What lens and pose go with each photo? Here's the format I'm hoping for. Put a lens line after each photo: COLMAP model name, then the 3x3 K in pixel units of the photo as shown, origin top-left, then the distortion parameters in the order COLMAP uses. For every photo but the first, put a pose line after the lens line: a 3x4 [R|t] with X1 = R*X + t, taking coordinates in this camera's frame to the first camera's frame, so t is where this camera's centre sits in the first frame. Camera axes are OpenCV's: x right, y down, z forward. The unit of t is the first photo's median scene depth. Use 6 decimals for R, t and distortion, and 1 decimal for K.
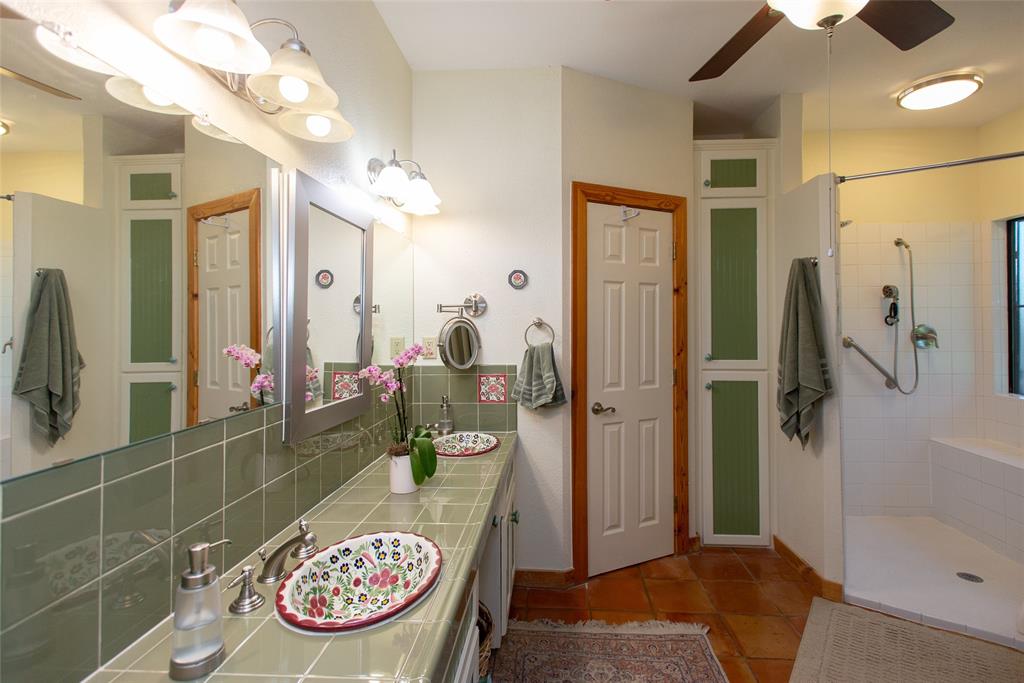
lens RADIAL K [[477.8, 0, 513.8], [0, 477.8, 320.8], [0, 0, 1]] dist [-0.013098, 0.000240]
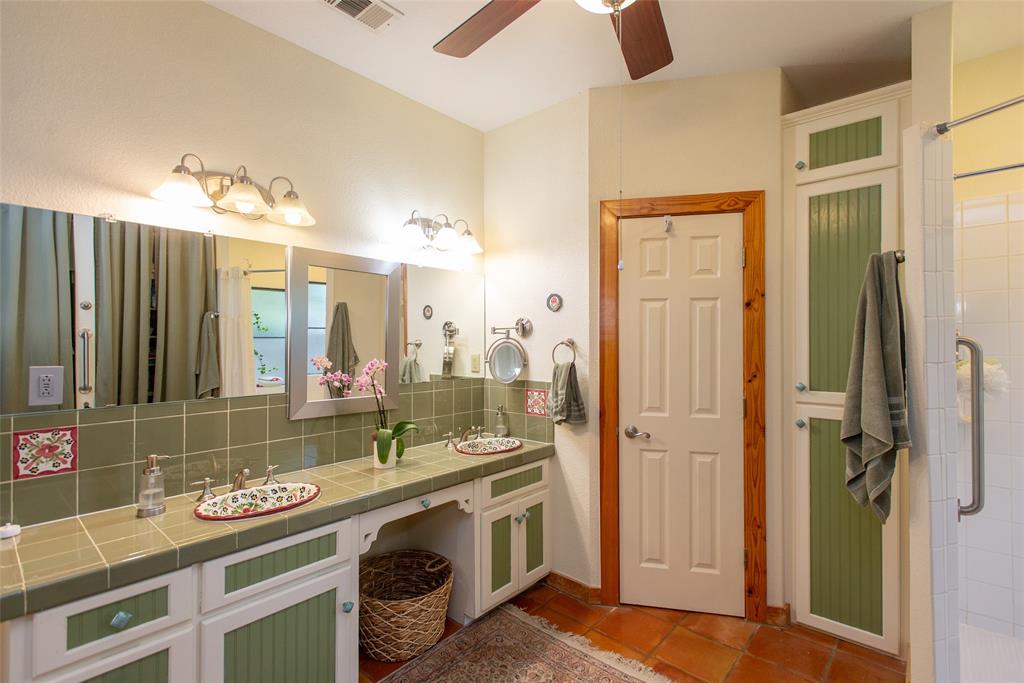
lens RADIAL K [[477.0, 0, 516.9], [0, 477.0, 336.5], [0, 0, 1]] dist [-0.012877, 0.000192]
pose [[0.785802, -0.003054, -0.618471, 0.590689], [0.008264, 0.999950, 0.005563, -0.016742], [0.618423, -0.009483, 0.785788, 0.104165]]
